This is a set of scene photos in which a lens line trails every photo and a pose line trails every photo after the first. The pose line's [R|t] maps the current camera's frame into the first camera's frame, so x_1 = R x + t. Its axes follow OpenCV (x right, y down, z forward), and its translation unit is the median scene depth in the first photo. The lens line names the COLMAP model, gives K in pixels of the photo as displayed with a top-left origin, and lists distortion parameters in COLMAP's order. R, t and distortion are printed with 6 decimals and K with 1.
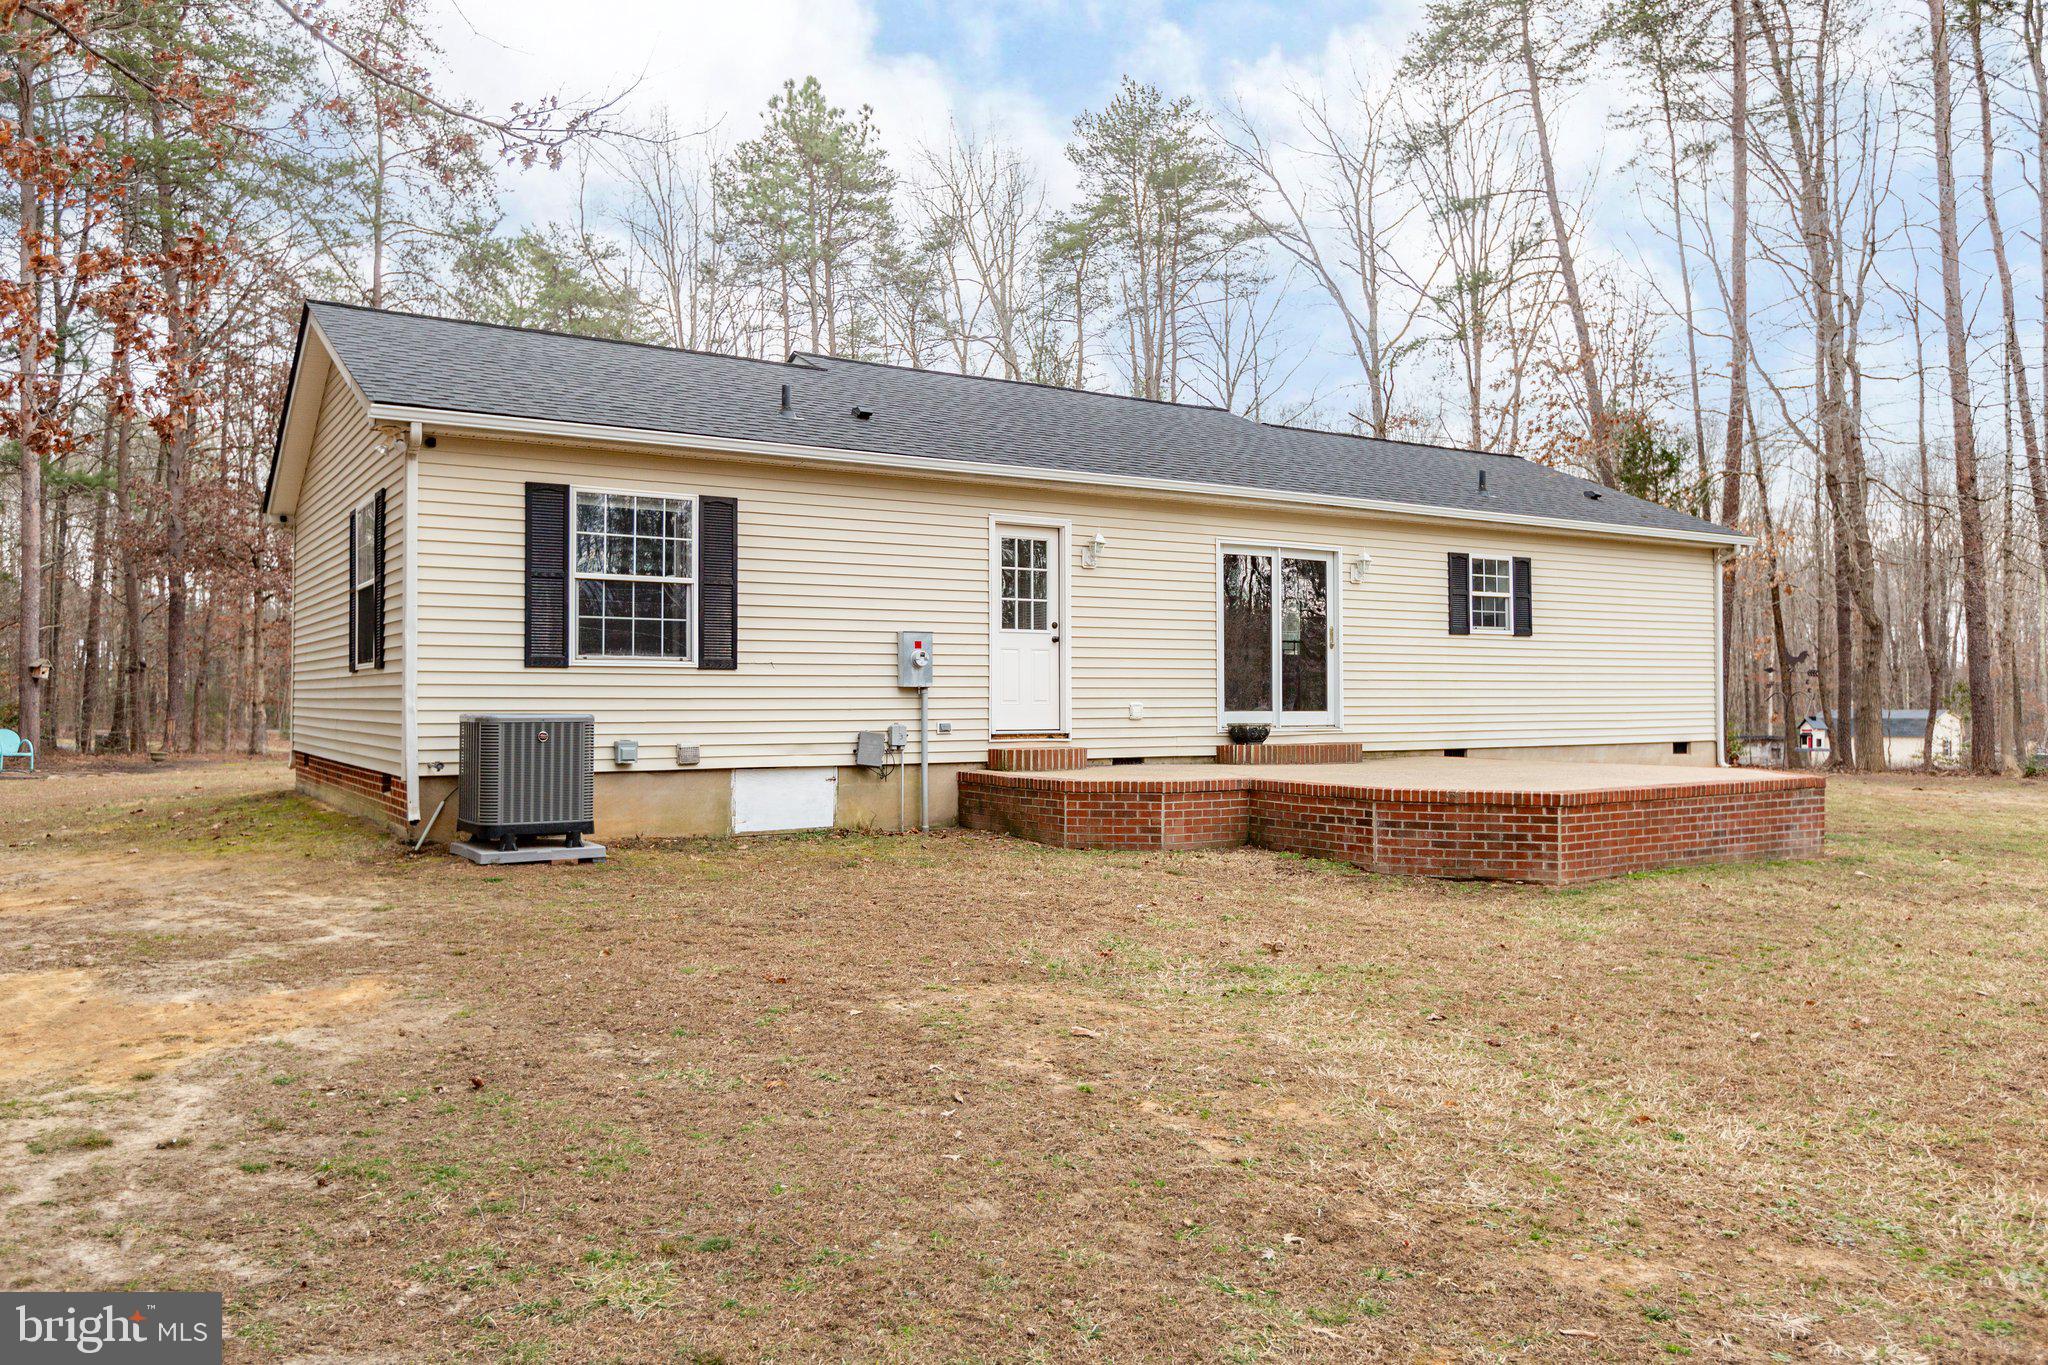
lens RADIAL K [[1447.9, 0, 1024.0], [0, 1447.9, 682.5], [0, 0, 1]] dist [-0.005830, -0.000492]
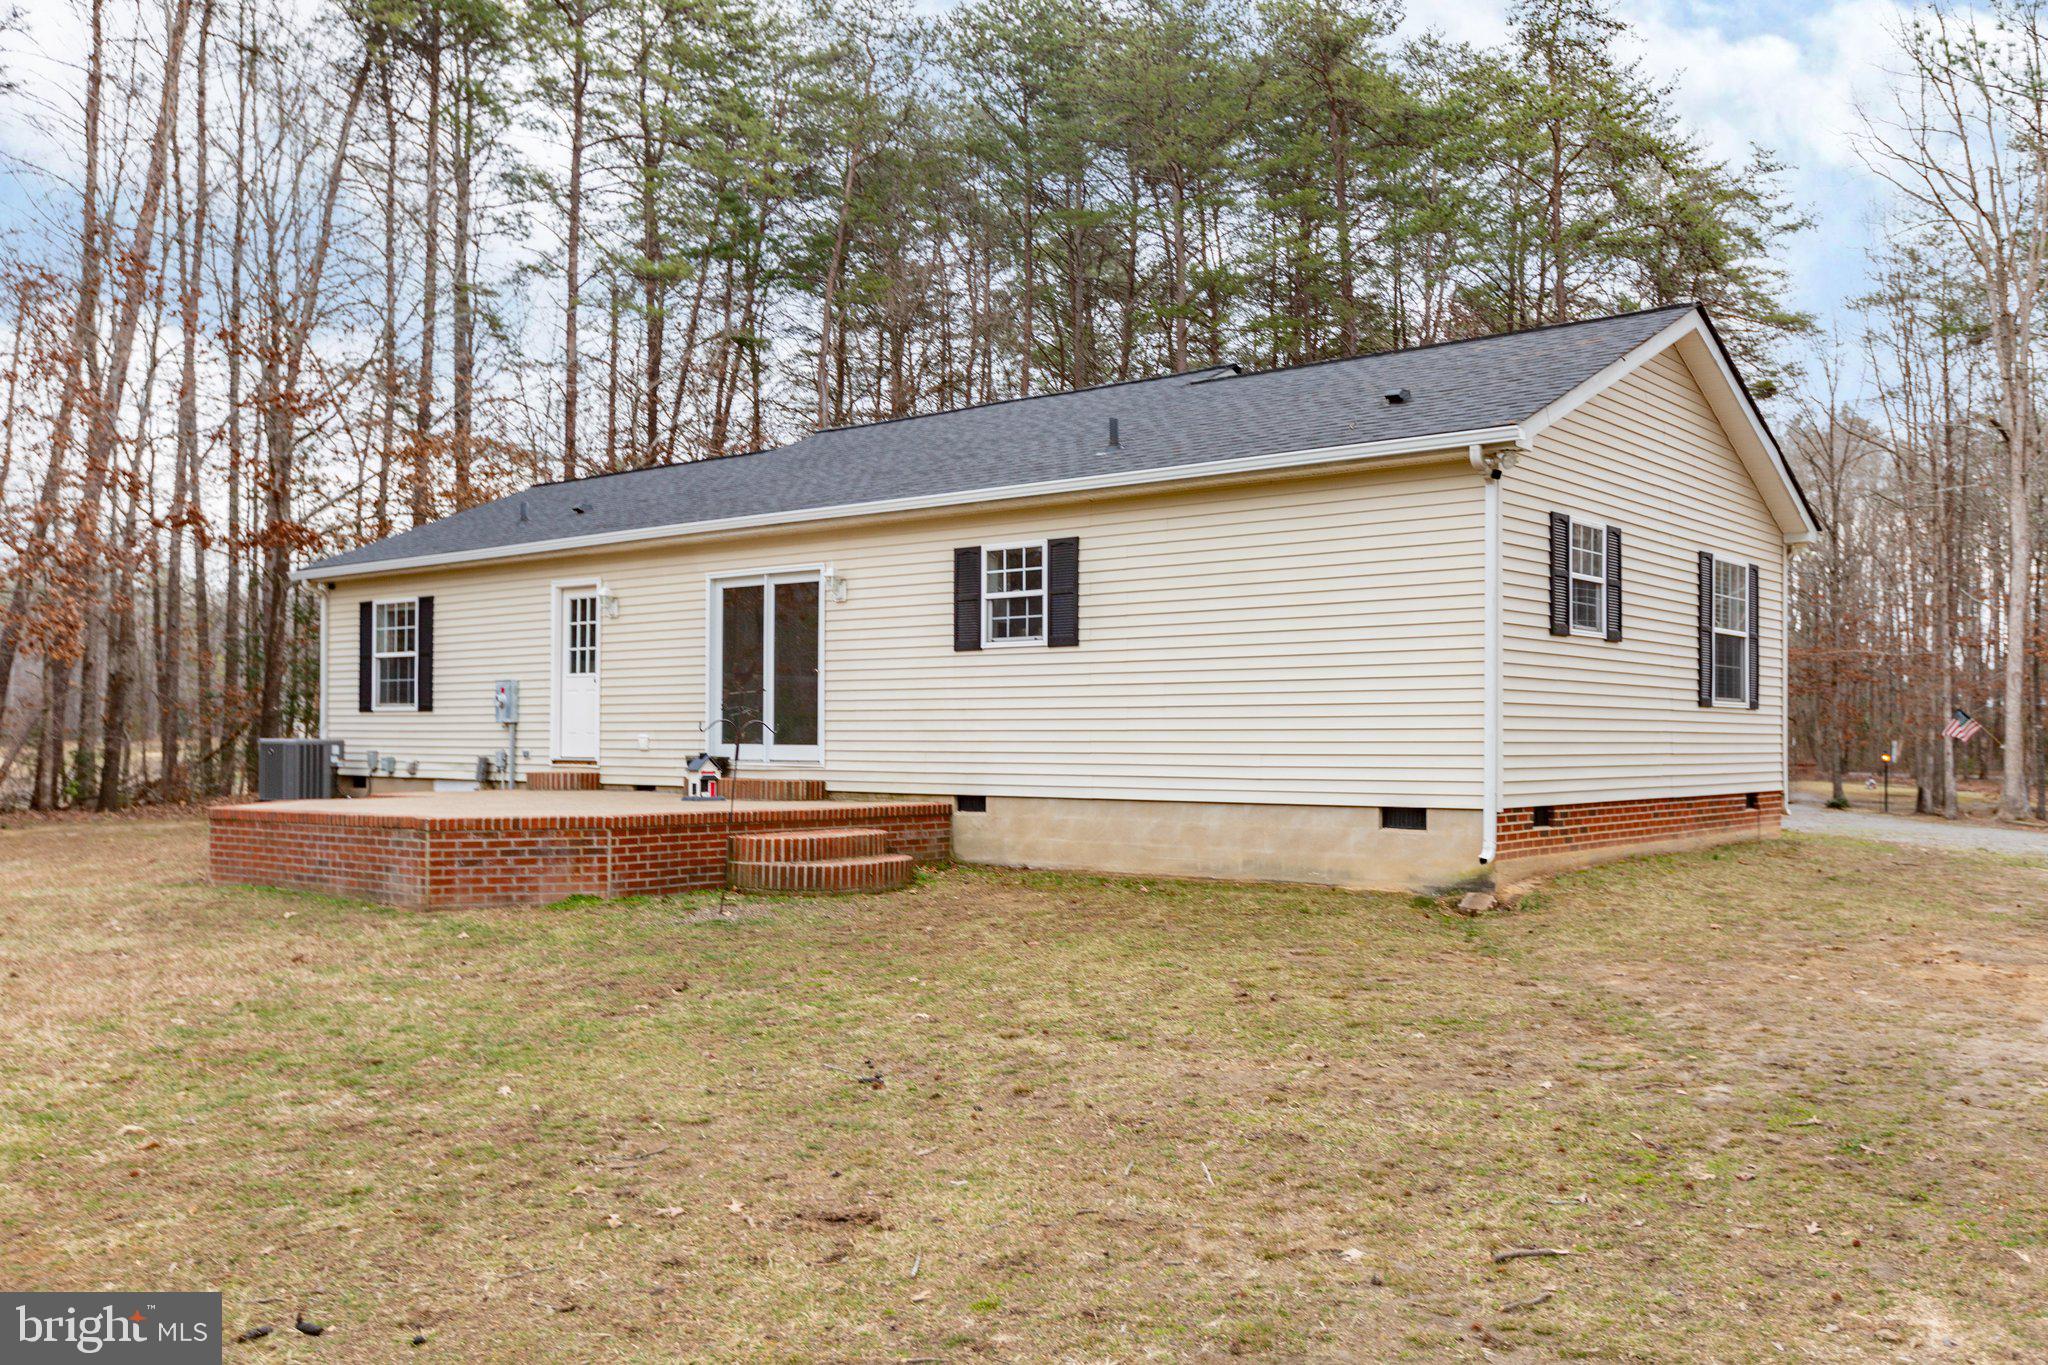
lens RADIAL K [[1761.0, 0, 1024.0], [0, 1761.0, 682.5], [0, 0, 1]] dist [0.011356, 0.003544]
pose [[0.307019, -0.027219, -0.951314, 1.349592], [0.008408, 0.999629, -0.025888, 0.010480], [0.951666, -0.000051, 0.307134, 0.810012]]
